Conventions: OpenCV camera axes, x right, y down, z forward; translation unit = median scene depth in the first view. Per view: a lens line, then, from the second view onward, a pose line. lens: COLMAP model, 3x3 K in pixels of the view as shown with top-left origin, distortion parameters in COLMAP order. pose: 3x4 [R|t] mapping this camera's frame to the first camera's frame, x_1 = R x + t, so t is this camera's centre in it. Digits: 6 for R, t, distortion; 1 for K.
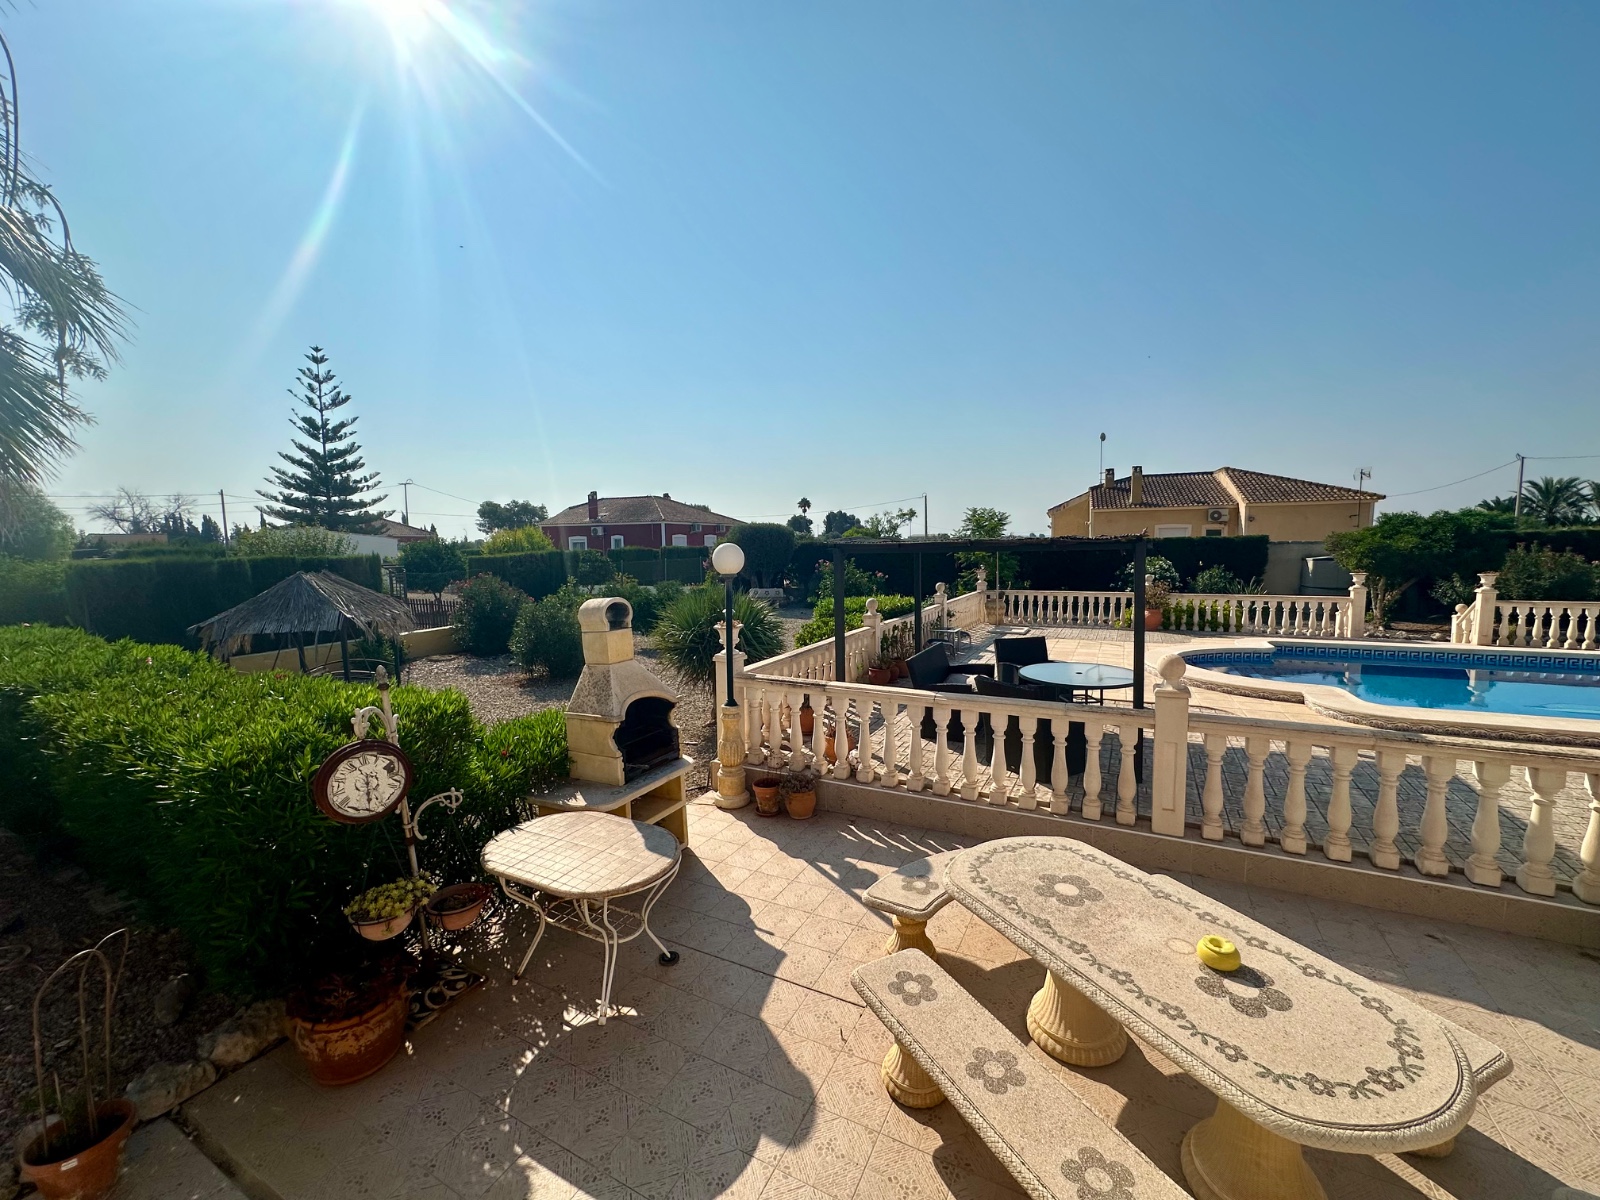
lens RADIAL K [[637.6, 0, 799.3], [0, 637.6, 601.6], [0, 0, 1]] dist [-0.004188, 0.001024]
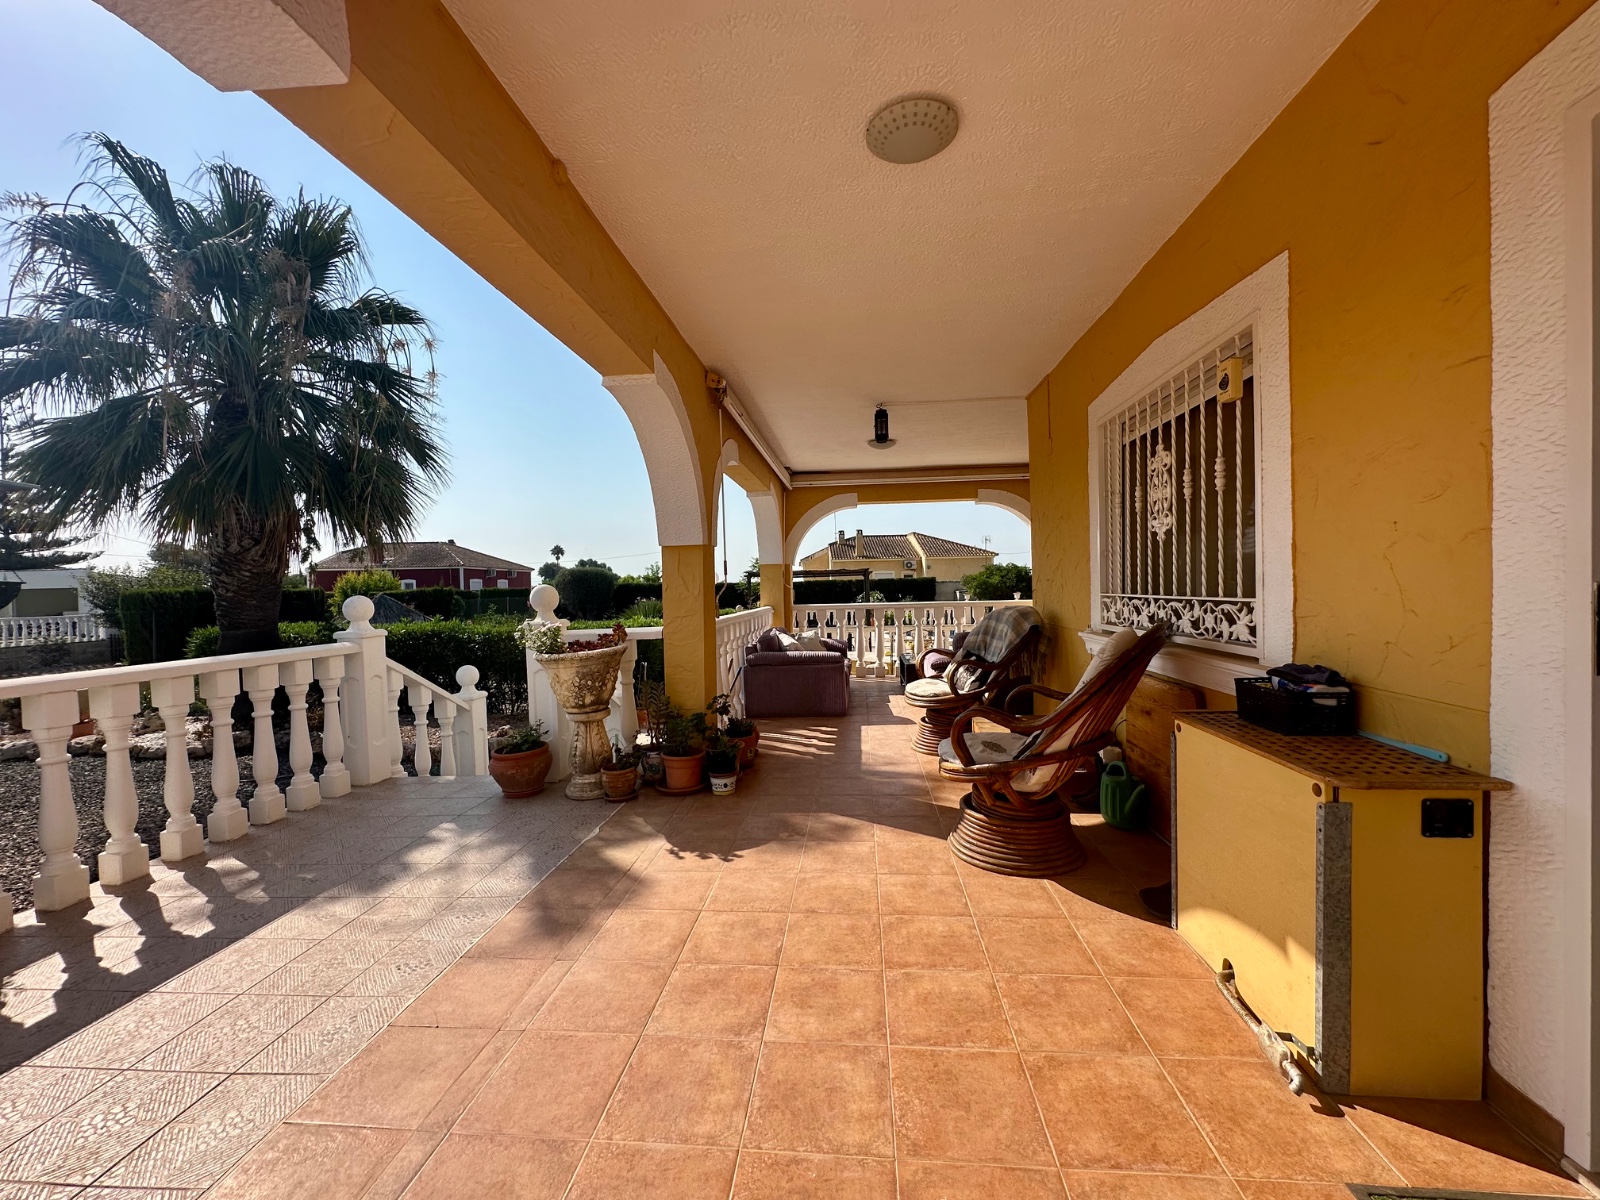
lens RADIAL K [[637.6, 0, 797.3], [0, 637.6, 601.5], [0, 0, 1]] dist [-0.004188, 0.001024]
pose [[0.925299, -0.012913, 0.379019, -0.351970], [0.041531, 0.996859, -0.067429, 0.093440], [-0.376958, 0.078133, 0.922929, -0.627812]]
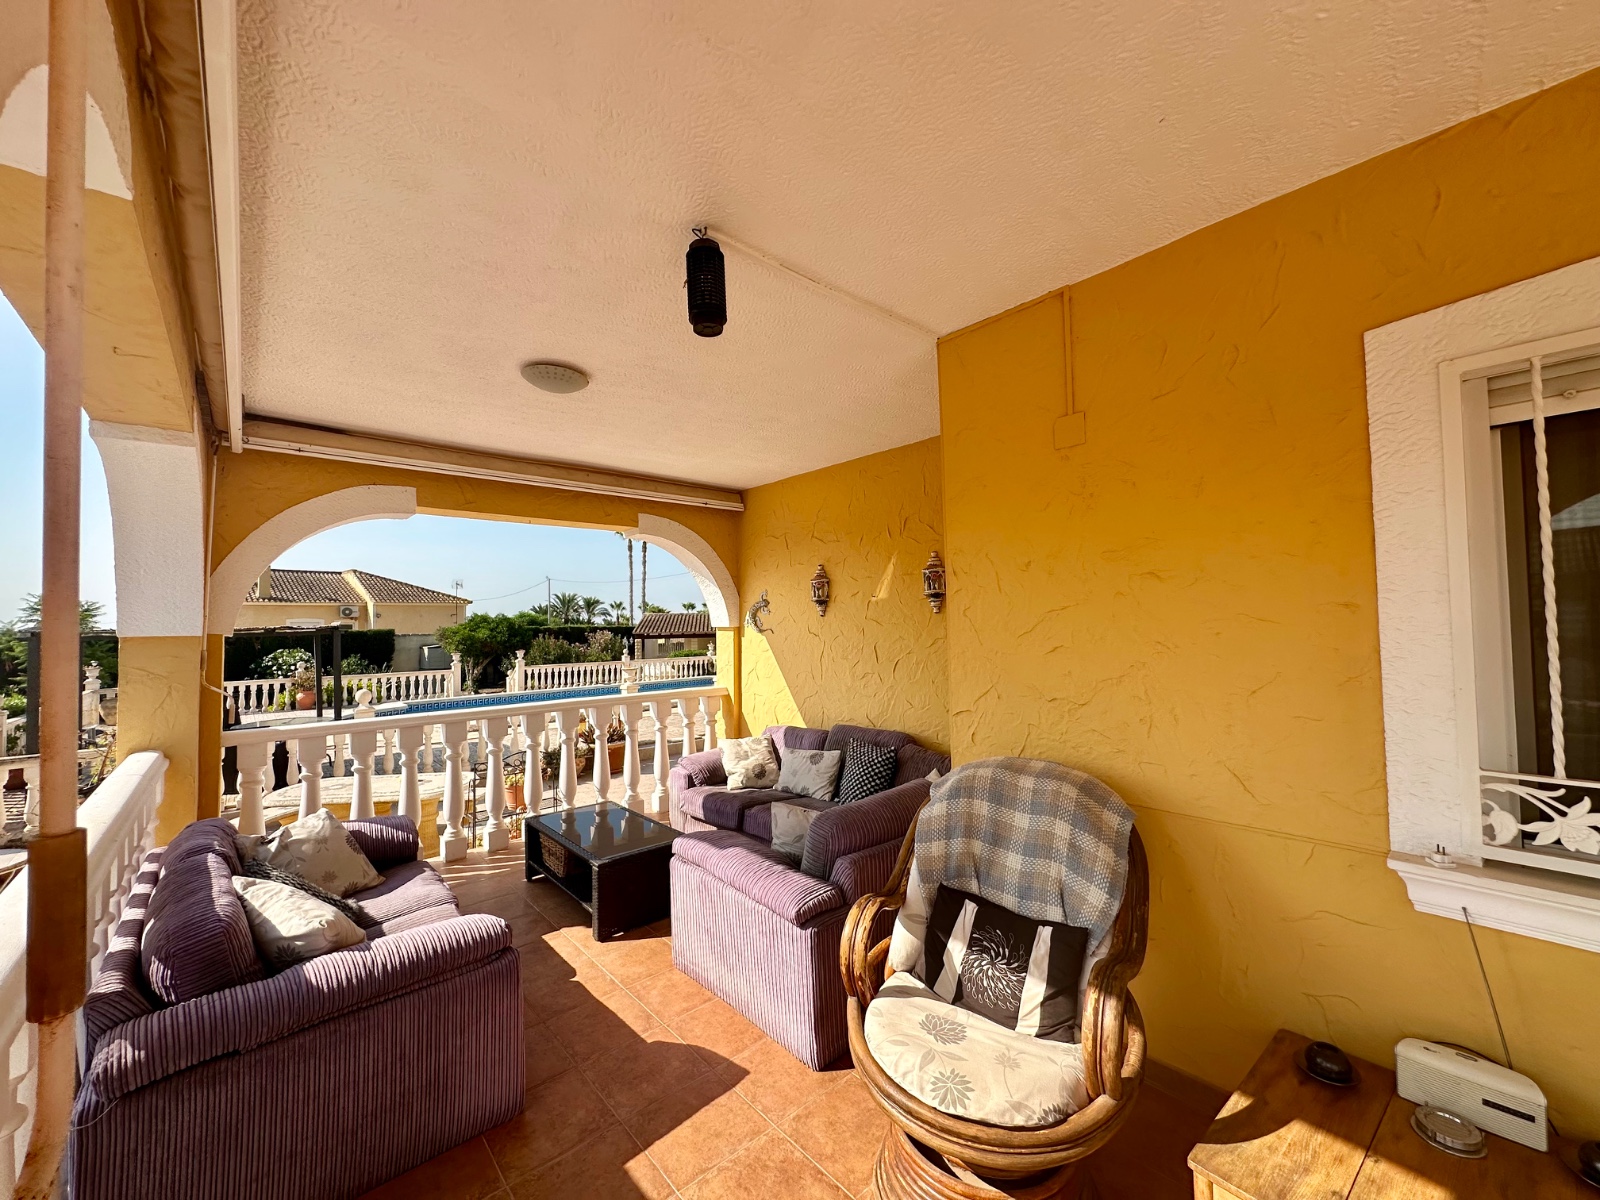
lens RADIAL K [[637.6, 0, 799.2], [0, 637.6, 598.4], [0, 0, 1]] dist [-0.004188, 0.001024]
pose [[0.355806, 0.047318, 0.933361, -0.268286], [0.097115, 0.991439, -0.087283, 0.039620], [-0.929500, 0.121699, 0.348165, -0.324503]]
